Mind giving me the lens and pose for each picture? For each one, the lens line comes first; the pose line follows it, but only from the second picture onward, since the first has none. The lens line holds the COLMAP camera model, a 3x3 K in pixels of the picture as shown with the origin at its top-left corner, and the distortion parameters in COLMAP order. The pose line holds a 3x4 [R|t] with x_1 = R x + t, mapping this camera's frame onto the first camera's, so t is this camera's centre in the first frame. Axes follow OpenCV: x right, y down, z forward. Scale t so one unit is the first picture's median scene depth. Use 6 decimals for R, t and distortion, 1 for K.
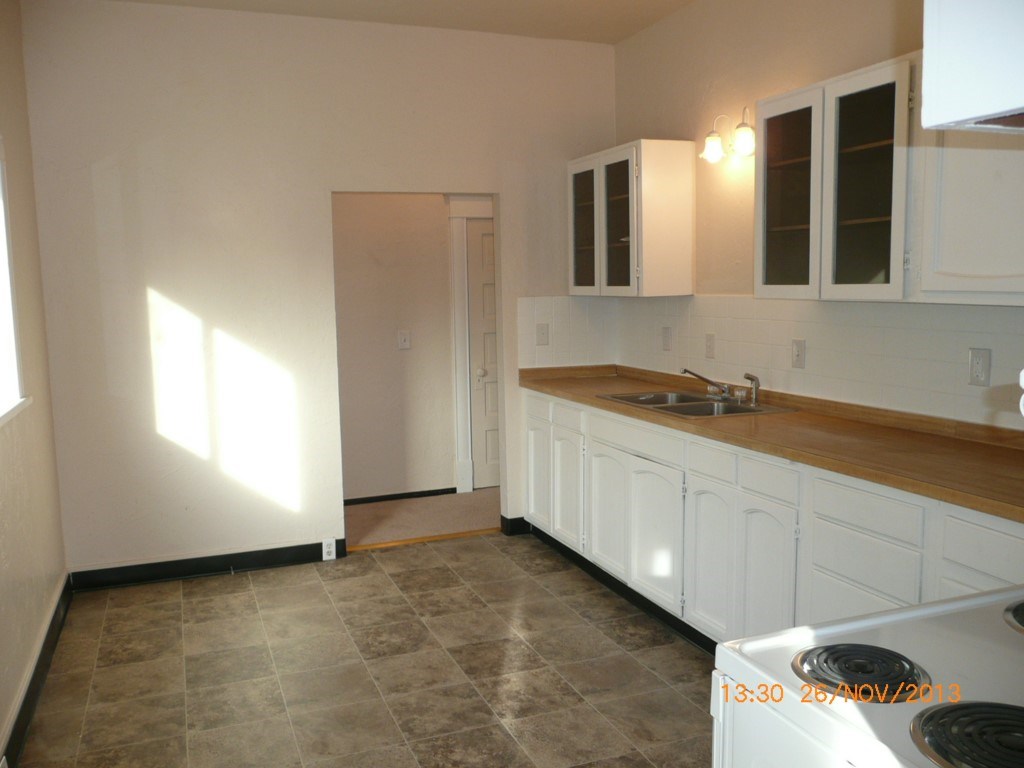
lens RADIAL K [[861.1, 0, 511.9], [0, 861.1, 374.6], [0, 0, 1]] dist [0.130480, -0.001266]
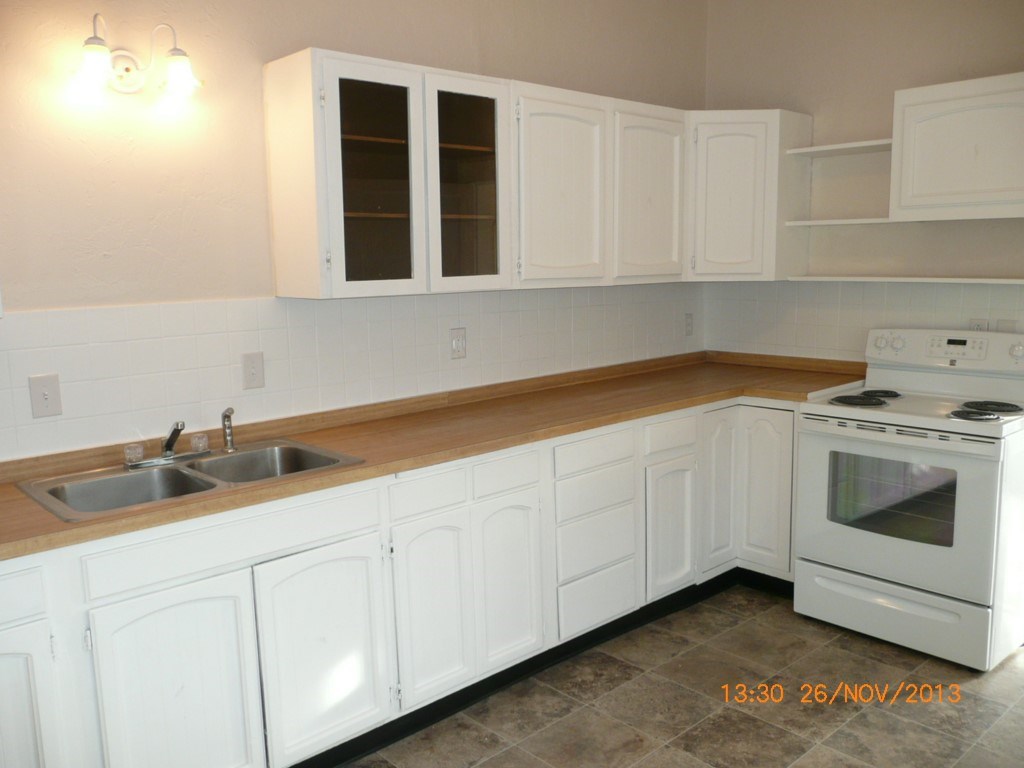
lens RADIAL K [[774.5, 0, 512.0], [0, 774.5, 384.0], [0, 0, 1]] dist [-0.033084, 0.000604]
pose [[-0.319312, -0.119961, 0.940026, -0.496410], [0.131874, 0.976679, 0.169434, -0.121185], [-0.938429, 0.178067, -0.296046, 1.192483]]
